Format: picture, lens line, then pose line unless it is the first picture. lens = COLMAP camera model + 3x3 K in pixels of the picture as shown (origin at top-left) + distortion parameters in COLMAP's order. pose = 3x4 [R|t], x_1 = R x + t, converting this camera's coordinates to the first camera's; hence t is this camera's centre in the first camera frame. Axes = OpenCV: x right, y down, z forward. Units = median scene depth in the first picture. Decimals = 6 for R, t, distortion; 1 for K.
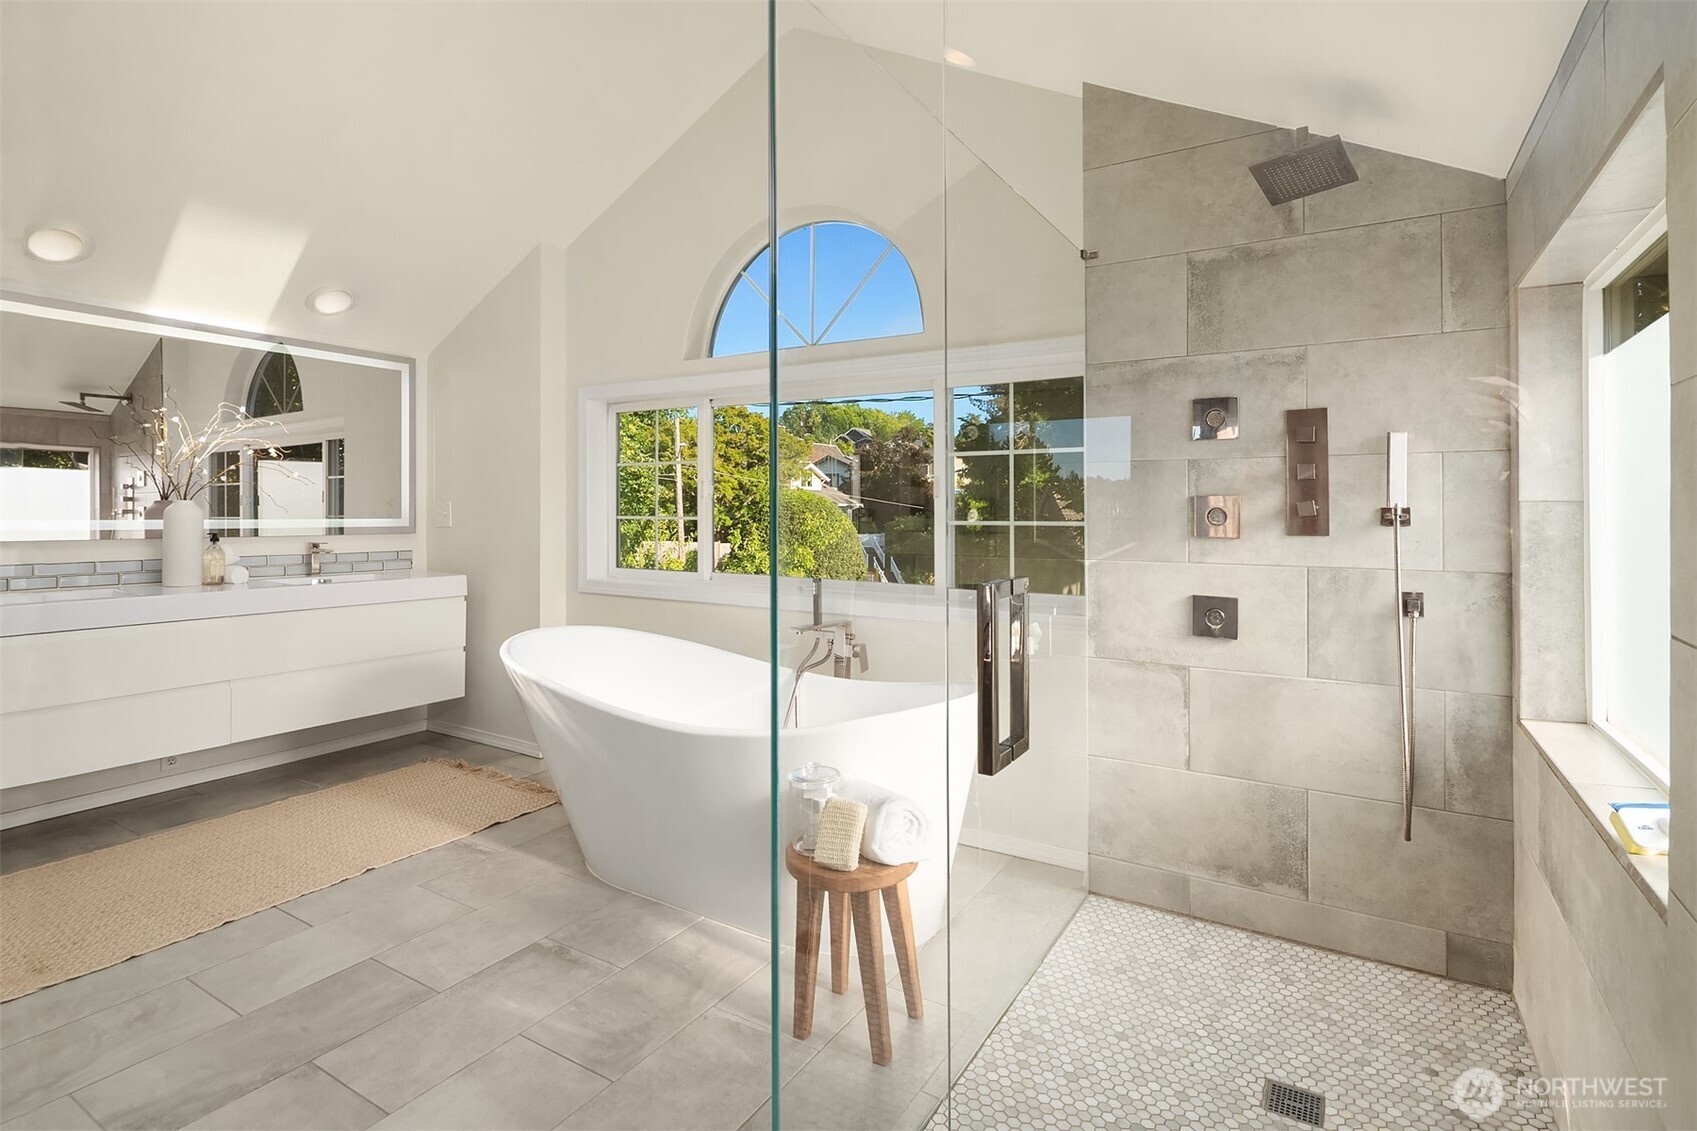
lens RADIAL K [[834.8, 0, 853.7], [0, 834.8, 522.9], [0, 0, 1]] dist [-0.001397, -0.001035]
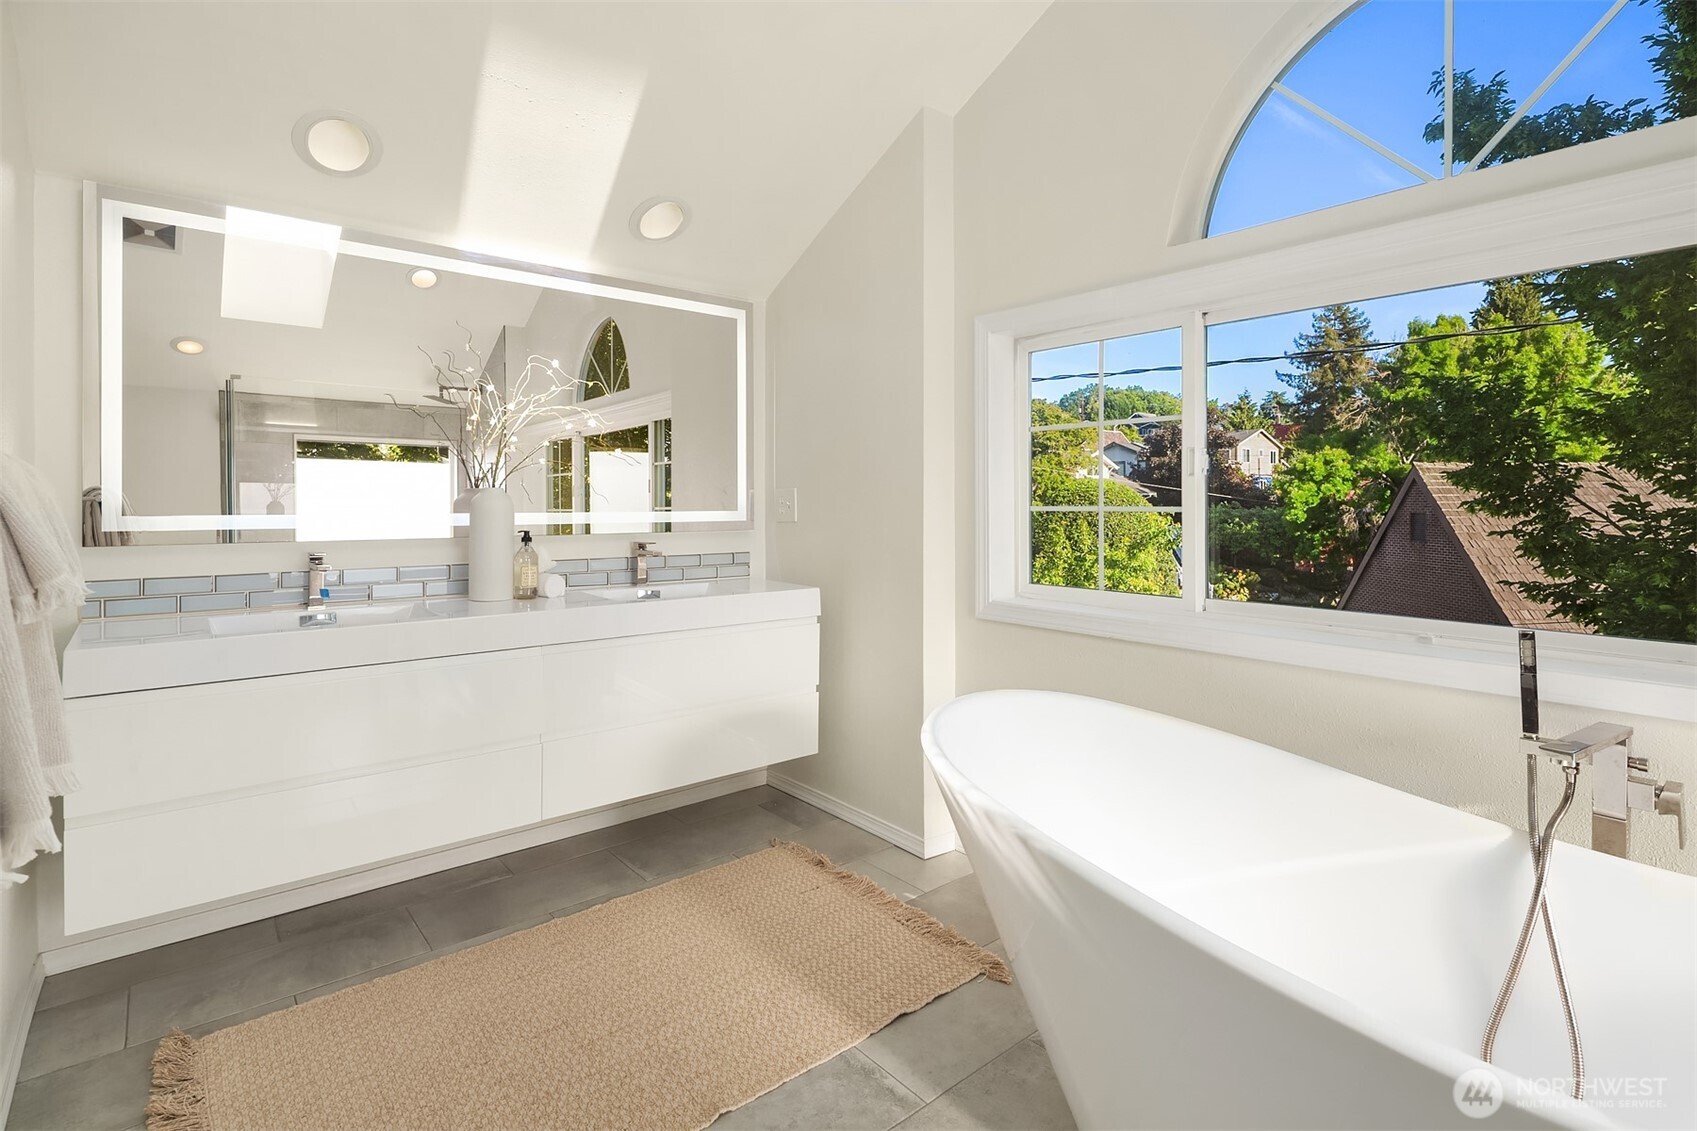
lens RADIAL K [[821.6, 0, 829.9], [0, 821.6, 526.6], [0, 0, 1]] dist [0.001077, -0.000032]
pose [[0.939653, 0.004528, -0.342099, -0.210751], [0.000746, 0.999883, 0.015285, -0.002406], [0.342128, -0.014618, 0.939540, 0.328825]]
